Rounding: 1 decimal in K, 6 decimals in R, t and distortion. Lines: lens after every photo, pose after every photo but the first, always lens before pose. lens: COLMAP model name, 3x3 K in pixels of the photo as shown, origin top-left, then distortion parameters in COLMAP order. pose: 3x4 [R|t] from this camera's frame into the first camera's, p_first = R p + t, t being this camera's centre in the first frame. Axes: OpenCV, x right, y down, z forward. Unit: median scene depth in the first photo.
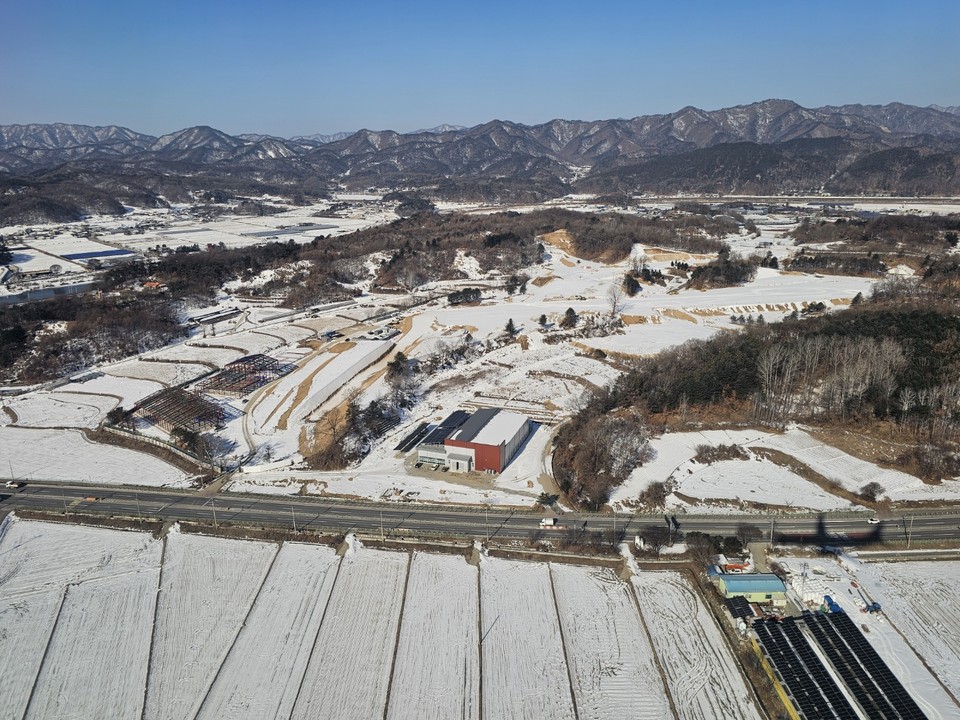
lens RADIAL K [[697.7, 0, 493.7], [0, 697.7, 358.7], [0, 0, 1]] dist [0.087077, -0.080268]
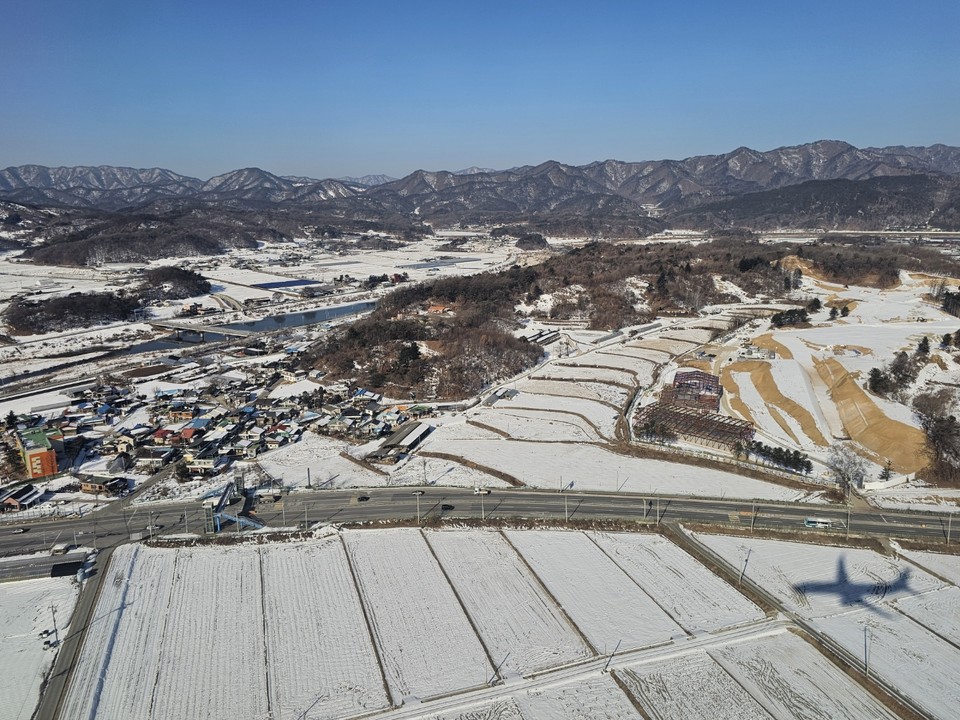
lens RADIAL K [[697.7, 0, 493.7], [0, 697.7, 358.7], [0, 0, 1]] dist [0.087077, -0.080268]
pose [[0.999857, 0.004787, -0.016212, -0.124749], [-0.005691, 0.998405, -0.056169, 0.006846], [0.015917, 0.056253, 0.998290, 0.007345]]
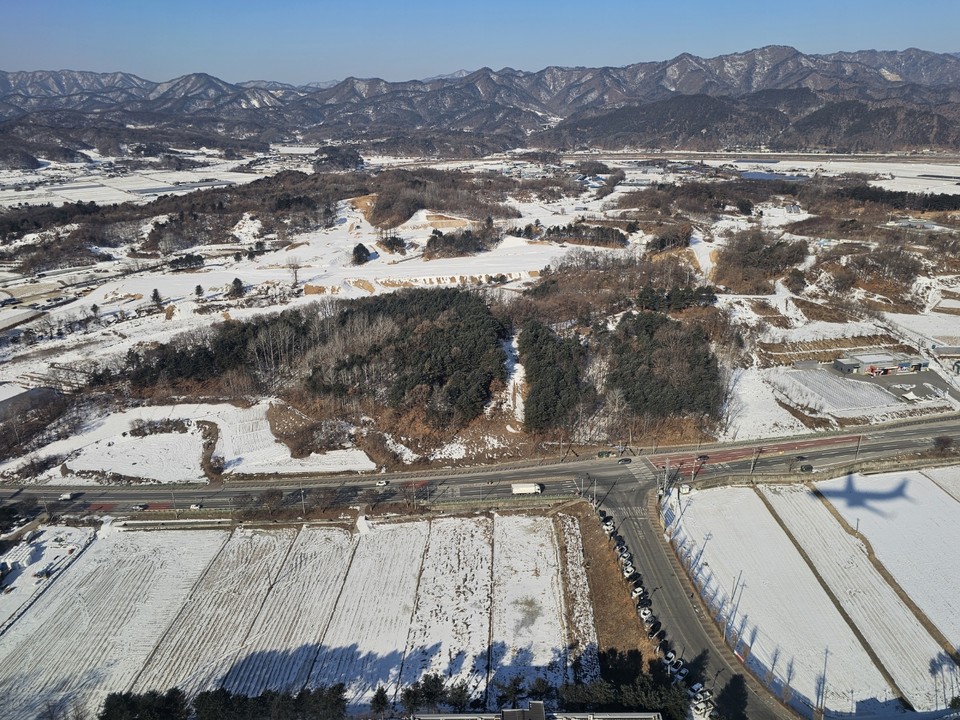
lens RADIAL K [[700.7, 0, 509.6], [0, 700.7, 360.0], [0, 0, 1]] dist [0.076002, -0.063469]
pose [[0.999684, 0.009052, -0.023455, 0.129889], [-0.007418, 0.997600, 0.068838, -0.006660], [0.024022, -0.068642, 0.997352, -0.008055]]
